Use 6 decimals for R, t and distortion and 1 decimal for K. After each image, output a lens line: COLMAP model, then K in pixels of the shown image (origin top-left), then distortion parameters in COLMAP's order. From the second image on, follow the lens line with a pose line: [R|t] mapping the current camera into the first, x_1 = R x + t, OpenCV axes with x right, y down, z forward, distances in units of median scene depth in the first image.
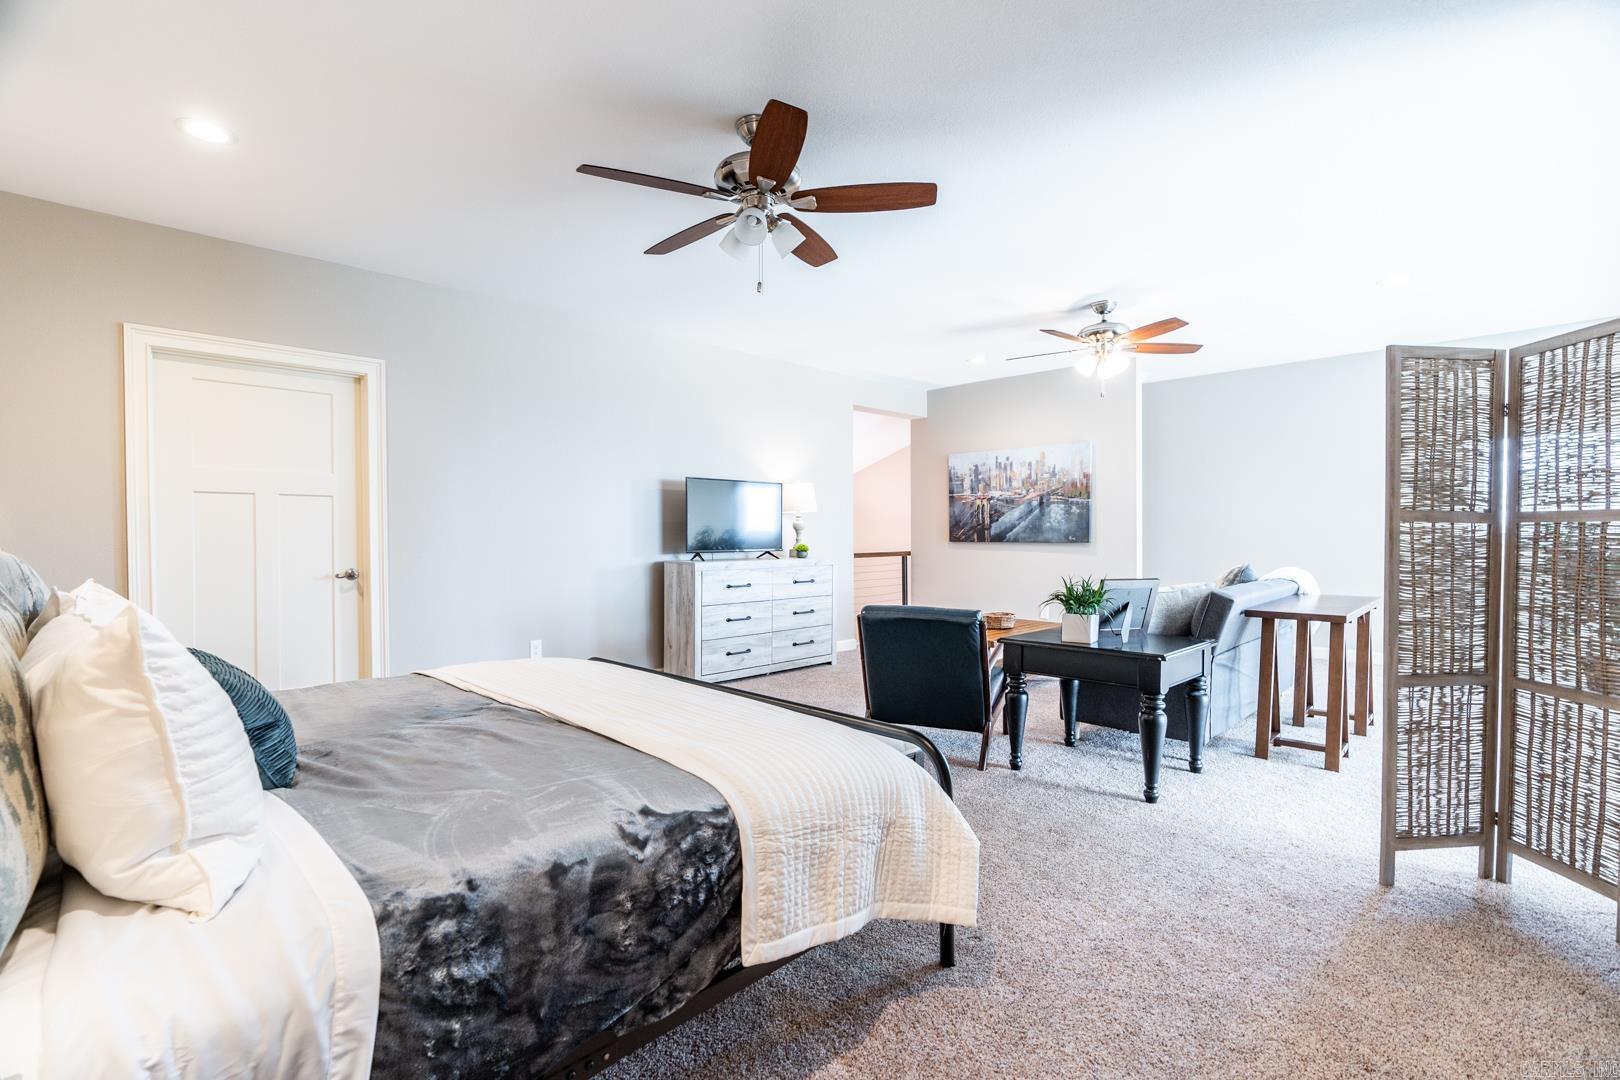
lens RADIAL K [[729.2, 0, 810.9], [0, 729.2, 543.3], [0, 0, 1]] dist [-0.012721, 0.005033]
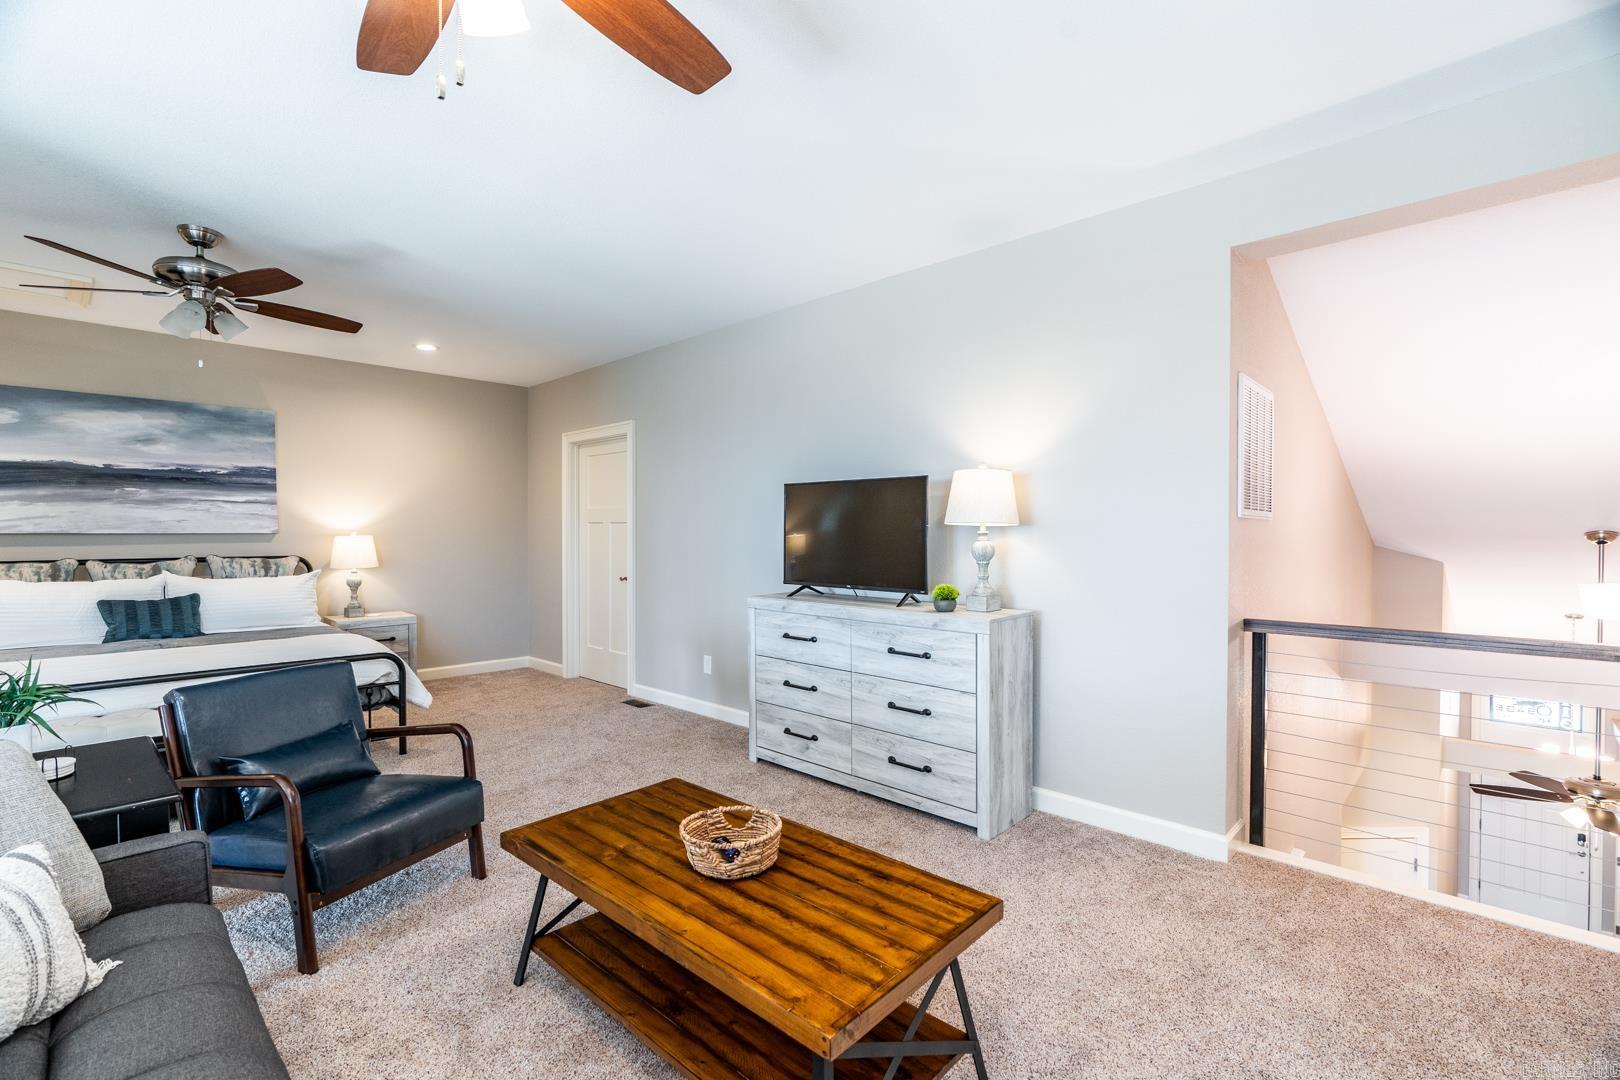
lens RADIAL K [[729.2, 0, 794.6], [0, 729.2, 542.4], [0, 0, 1]] dist [-0.012721, 0.005033]
pose [[0.017301, 0.015150, -0.999736, 0.574578], [-0.016909, 0.999747, 0.014858, -0.040217], [0.999707, 0.016648, 0.017553, 0.968582]]
